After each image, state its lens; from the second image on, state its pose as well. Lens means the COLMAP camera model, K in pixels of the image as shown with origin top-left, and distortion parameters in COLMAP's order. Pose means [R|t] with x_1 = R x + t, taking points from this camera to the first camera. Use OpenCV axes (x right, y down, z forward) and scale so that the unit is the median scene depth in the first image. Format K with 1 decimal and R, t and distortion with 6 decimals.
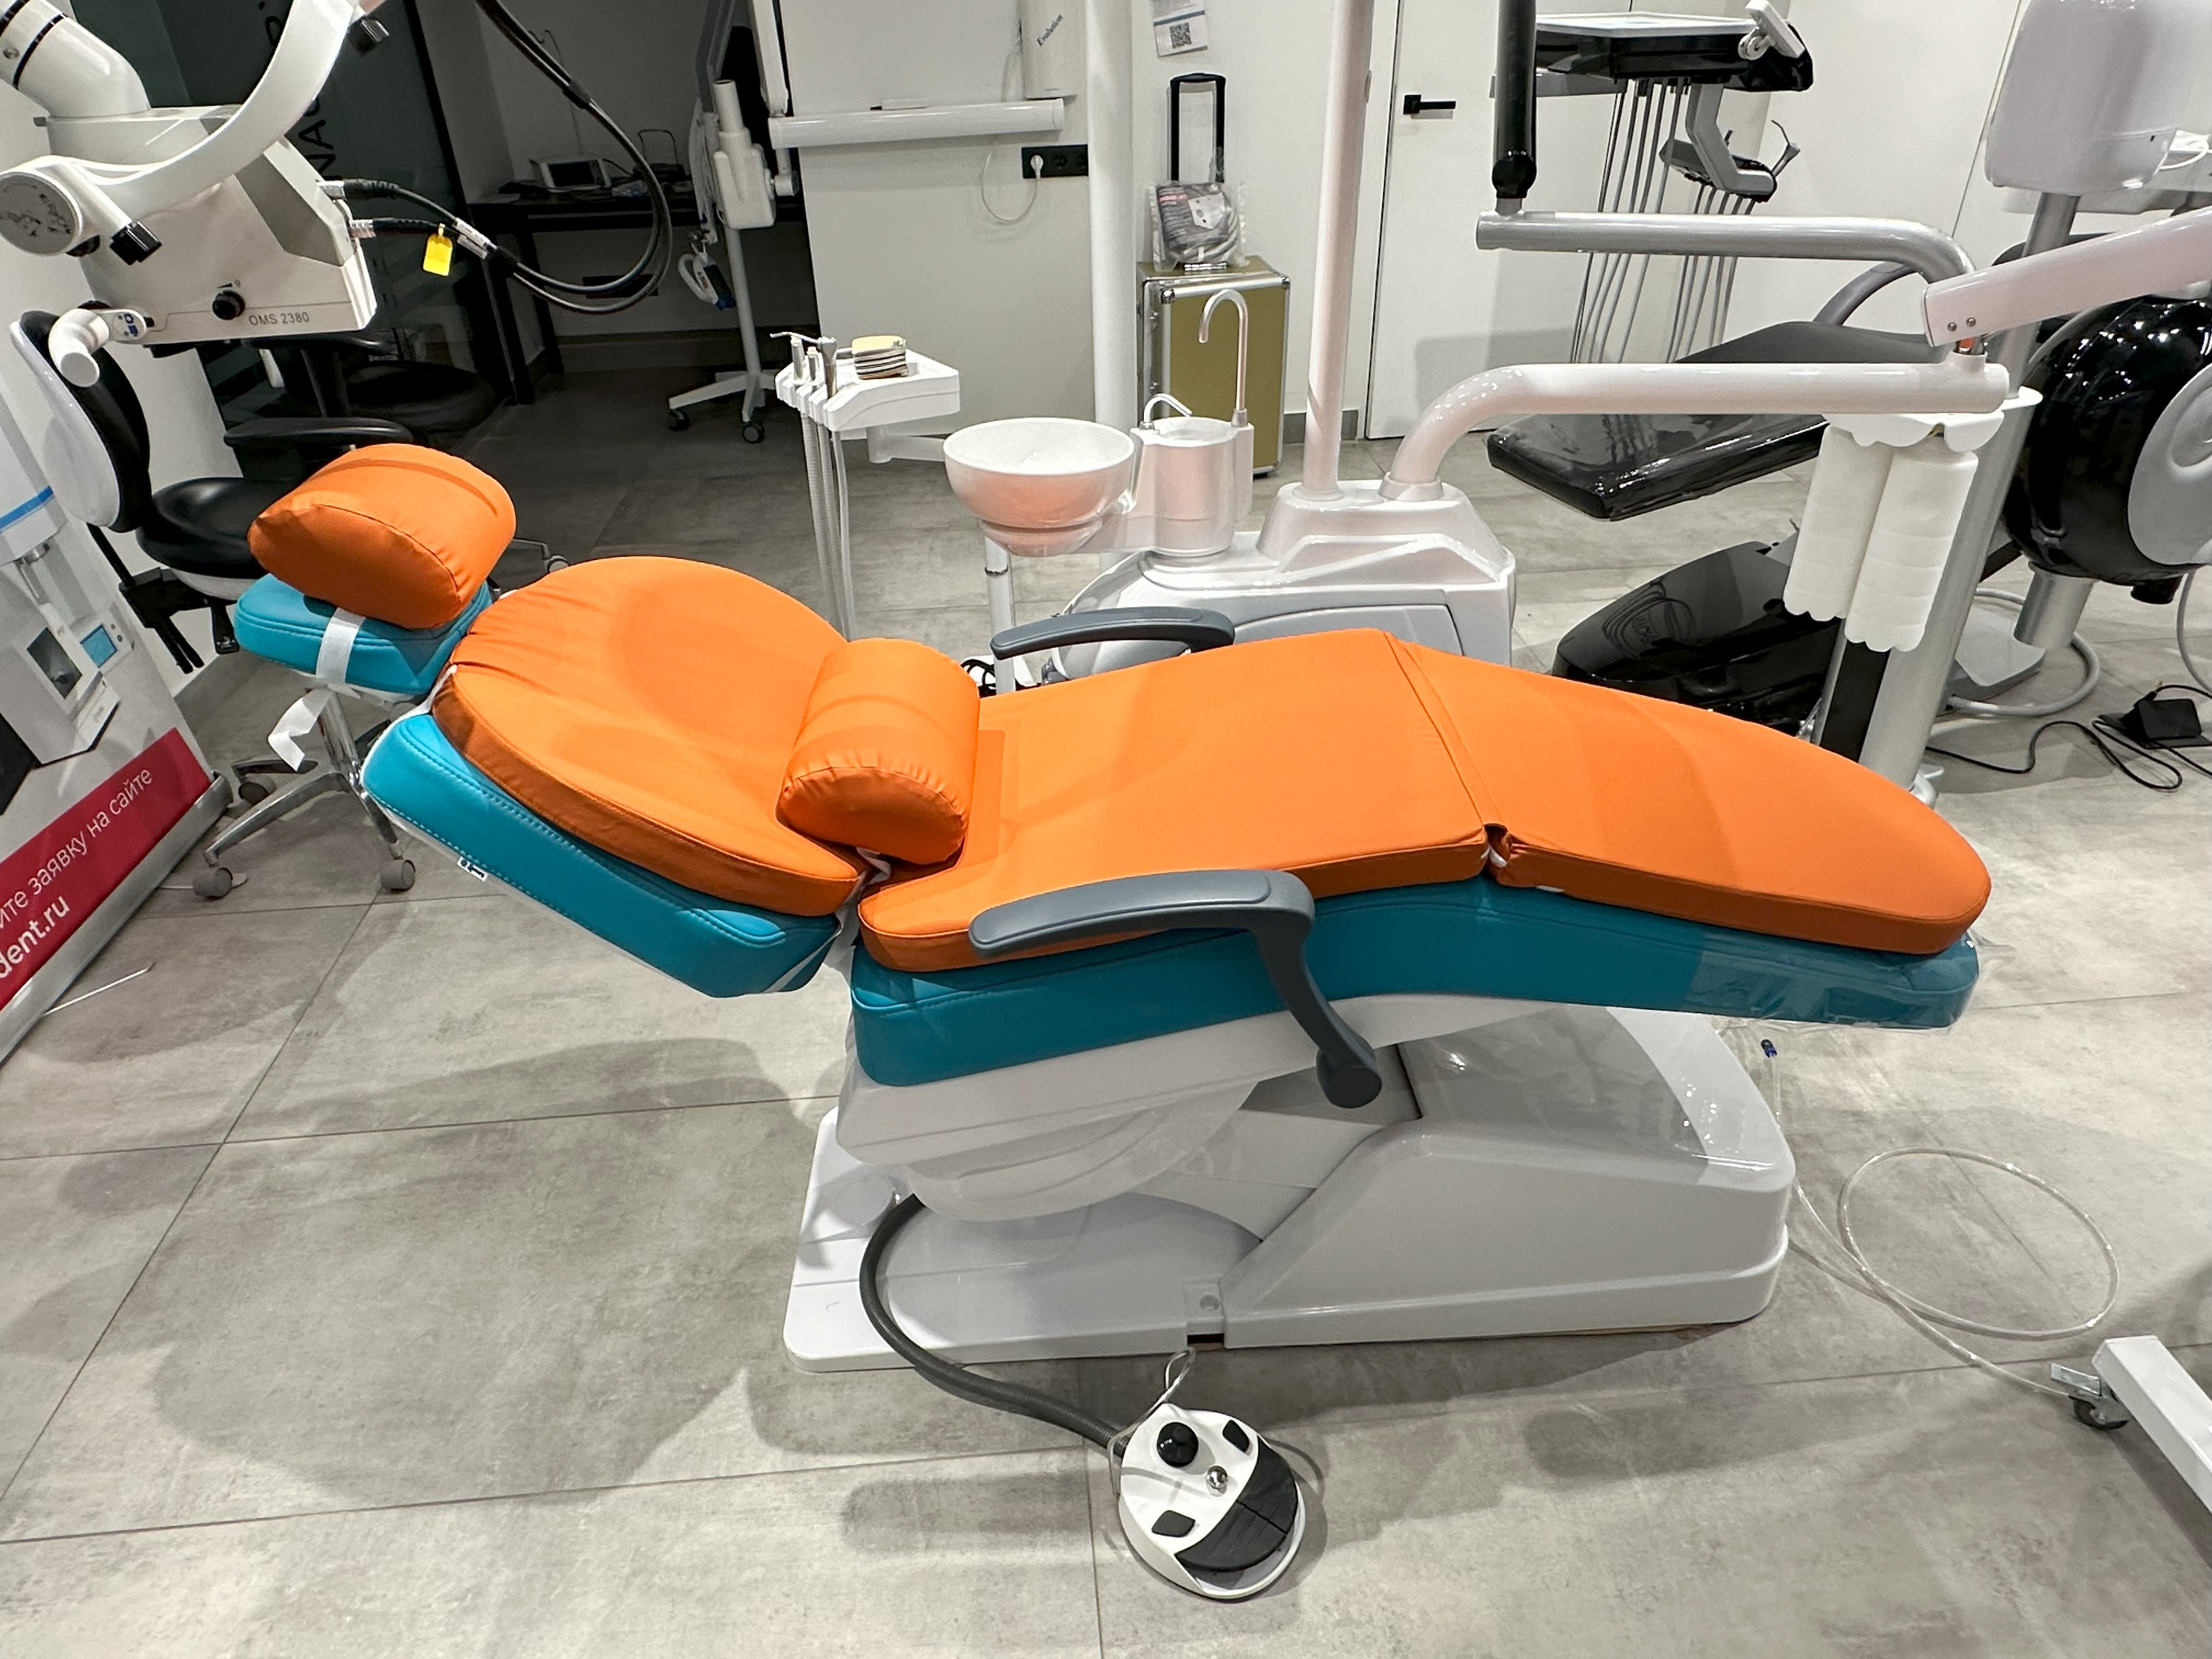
lens RADIAL K [[1361.0, 0, 1081.2], [0, 1361.0, 822.4], [0, 0, 1]] dist [-0.003794, -0.000429]
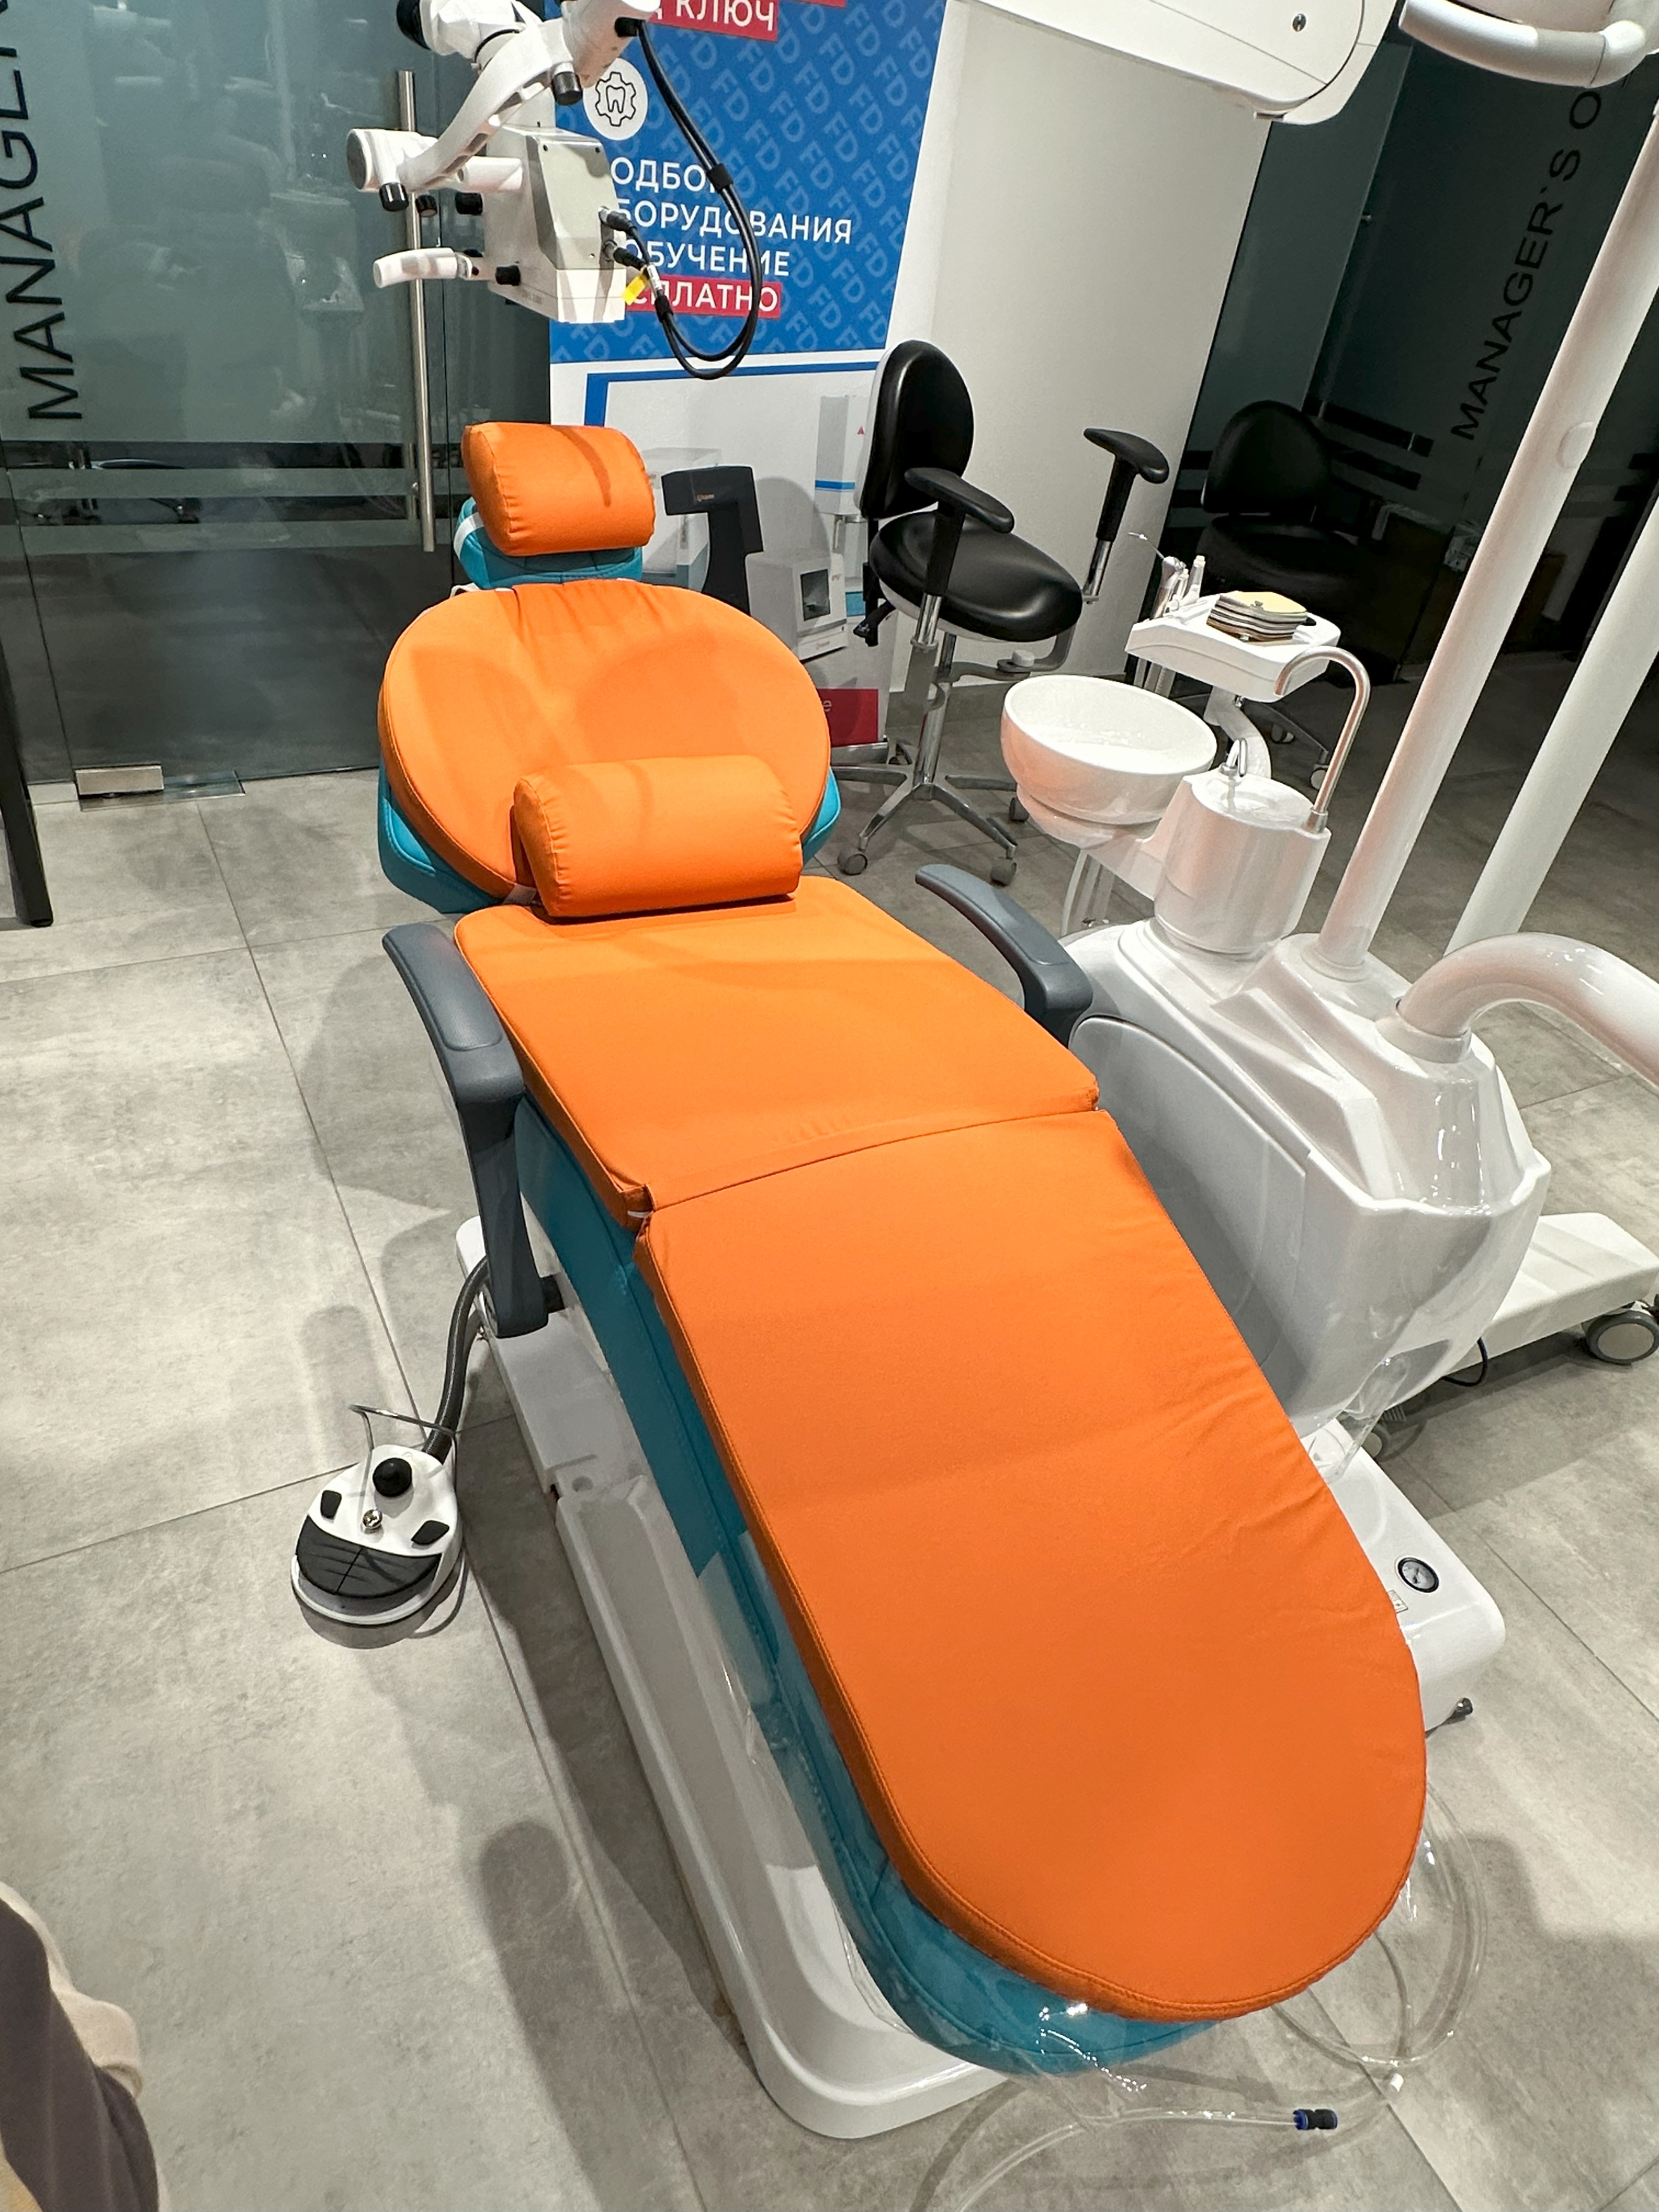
lens RADIAL K [[1361.0, 0, 826.7], [0, 1361.0, 1076.5], [0, 0, 1]] dist [-0.003794, -0.000429]
pose [[0.399921, 0.616544, -0.678186, 0.704986], [-0.602314, 0.734517, 0.312574, -0.307045], [0.690855, 0.283476, 0.665102, 0.400959]]
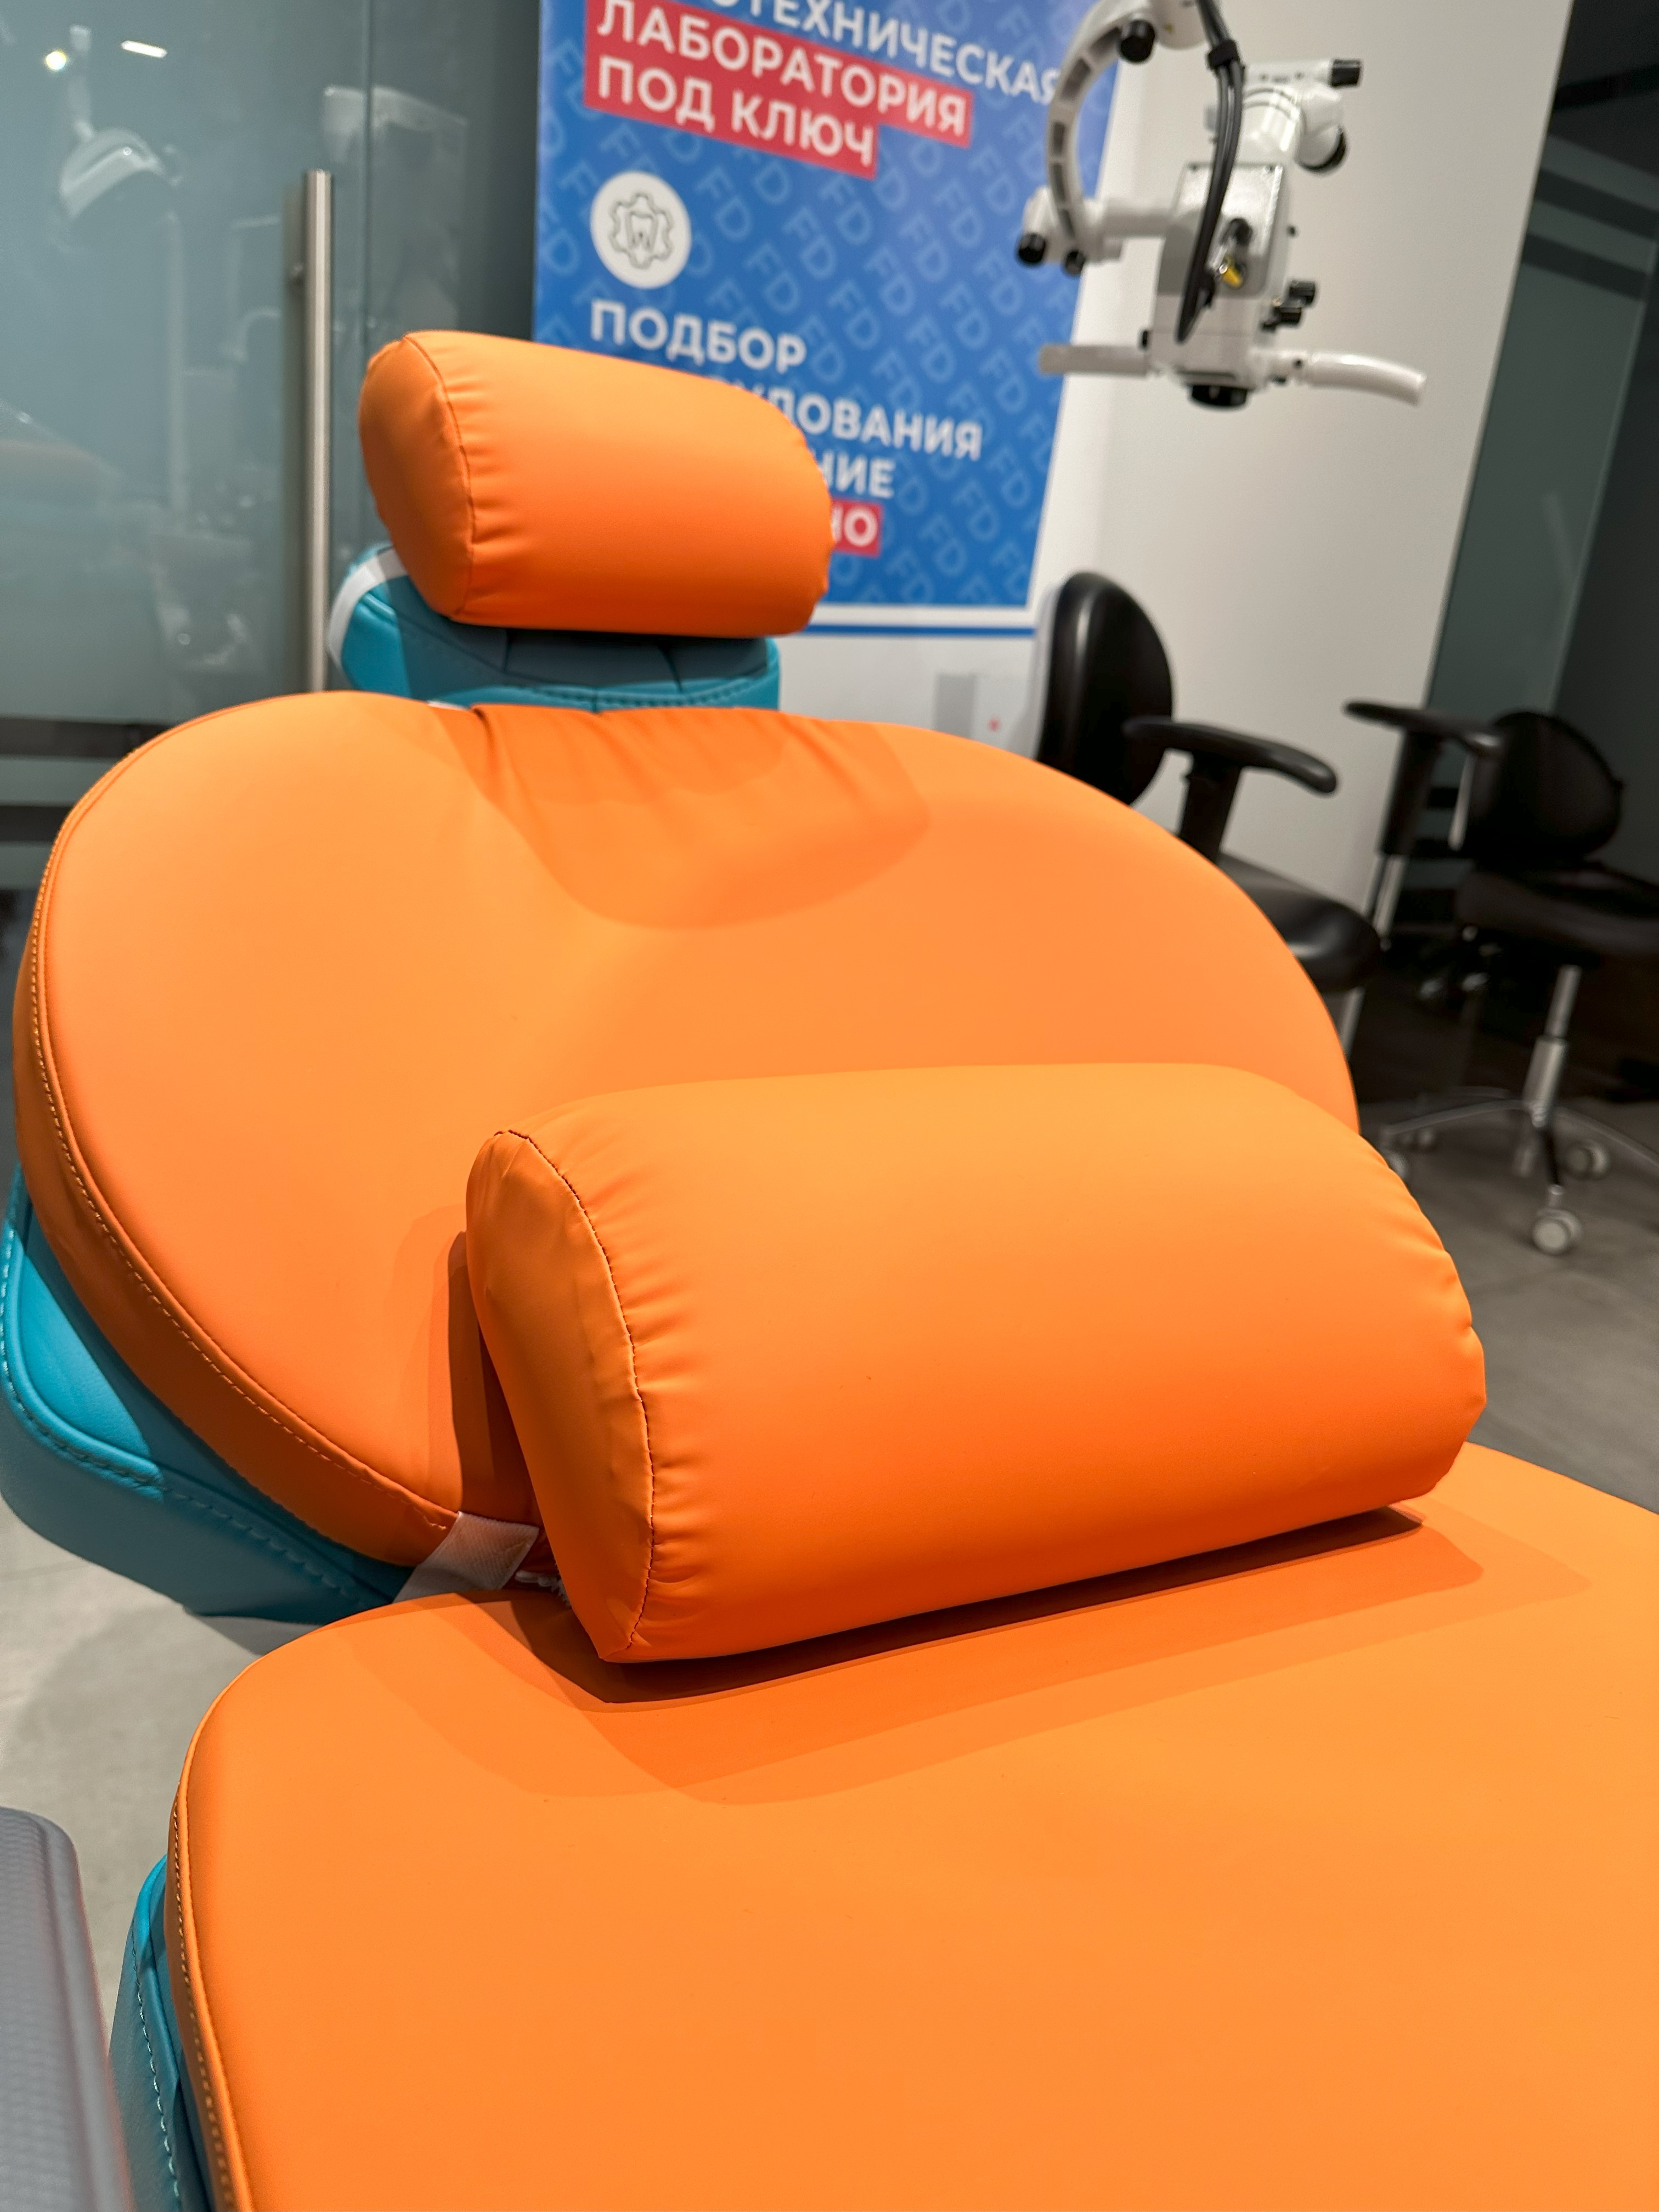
lens RADIAL K [[1596.7, 0, 831.6], [0, 1596.7, 1123.9], [0, 0, 1]] dist [0.076505, -0.159555]
pose [[0.432055, 0.365645, -0.824398, 0.134379], [-0.581327, 0.811783, 0.055384, -0.089325], [0.689483, 0.455316, 0.563294, 0.691131]]
